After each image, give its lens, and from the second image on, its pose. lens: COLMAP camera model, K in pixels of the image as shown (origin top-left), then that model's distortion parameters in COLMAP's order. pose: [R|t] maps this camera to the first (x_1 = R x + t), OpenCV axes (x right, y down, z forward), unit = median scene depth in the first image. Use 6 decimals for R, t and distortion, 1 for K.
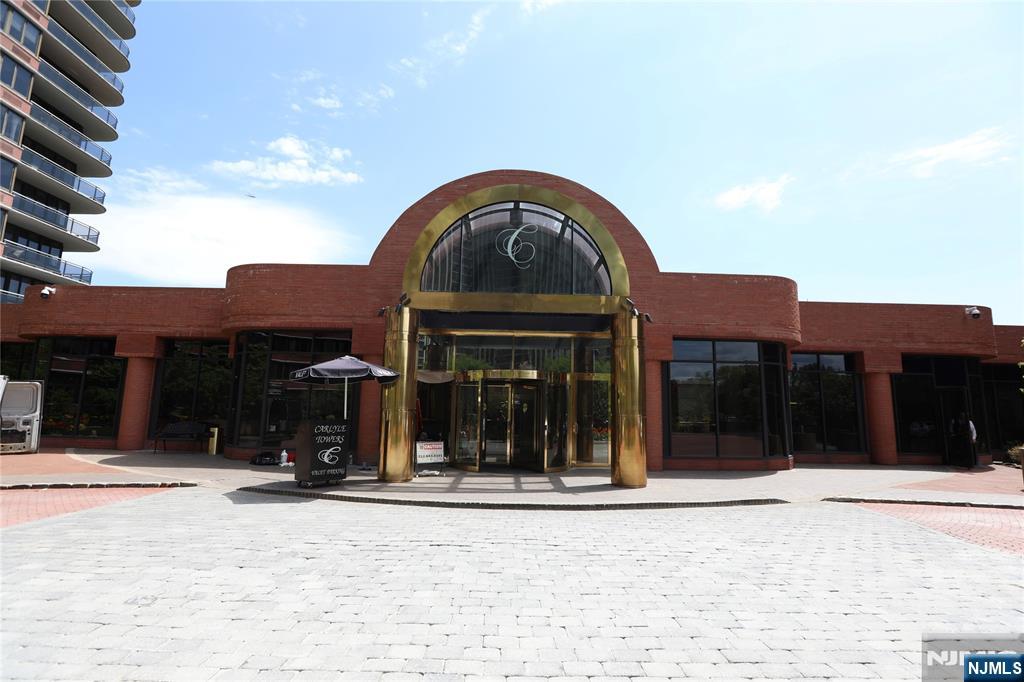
lens RADIAL K [[486.9, 0, 512.0], [0, 486.9, 341.0], [0, 0, 1]] dist [-0.002339, 0.000149]
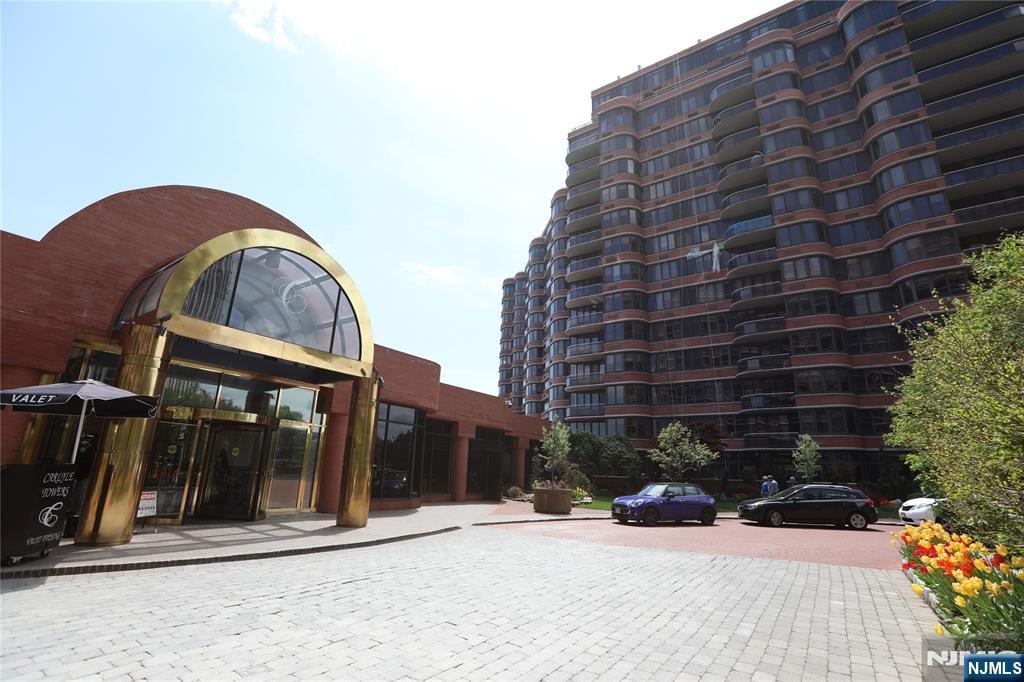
lens RADIAL K [[471.6, 0, 512.0], [0, 471.6, 341.0], [0, 0, 1]] dist [-0.000637, 0.024508]
pose [[0.602335, 0.227972, 0.764998, -0.466303], [-0.158825, 0.973417, -0.165028, -0.009348], [-0.782283, -0.022098, 0.622531, 0.001101]]
